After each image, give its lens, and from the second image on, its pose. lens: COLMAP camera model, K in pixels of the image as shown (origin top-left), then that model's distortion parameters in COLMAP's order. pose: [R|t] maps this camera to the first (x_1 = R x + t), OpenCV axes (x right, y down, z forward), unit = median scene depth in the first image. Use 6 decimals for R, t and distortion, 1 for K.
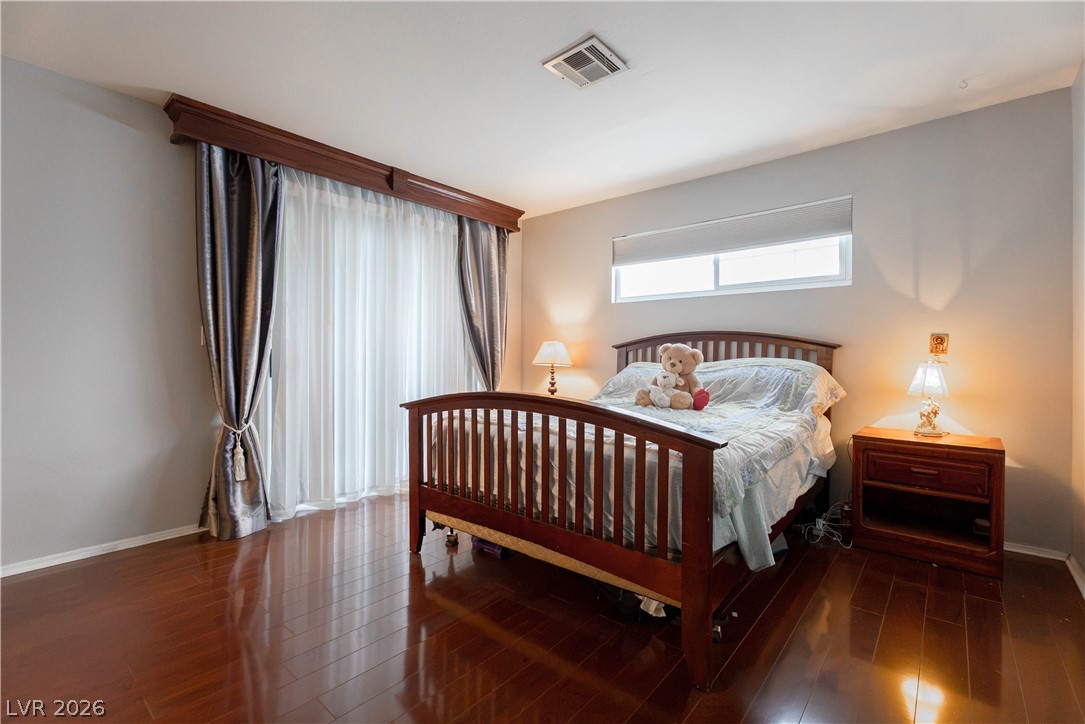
lens RADIAL K [[484.3, 0, 535.8], [0, 484.3, 360.3], [0, 0, 1]] dist [0.002705, -0.000307]
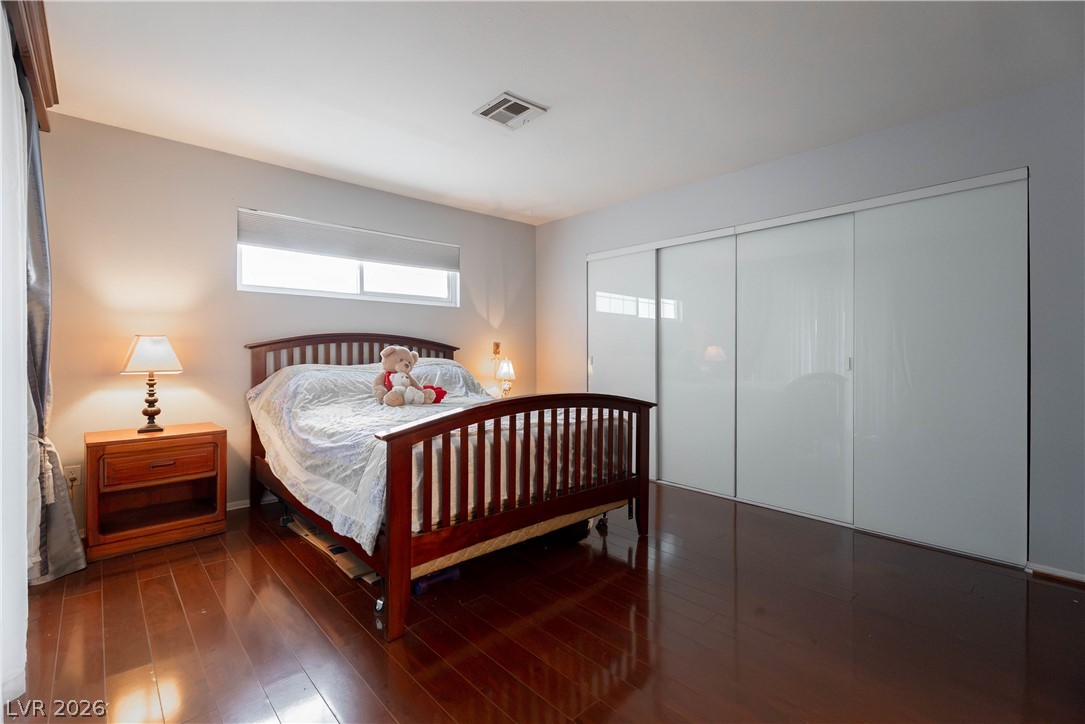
lens RADIAL K [[484.3, 0, 539.8], [0, 484.3, 354.9], [0, 0, 1]] dist [0.002705, -0.000307]
pose [[0.123579, -0.012675, 0.992254, -0.742265], [0.005430, 0.999912, 0.012097, -0.026659], [-0.992320, 0.003893, 0.123637, 0.557807]]
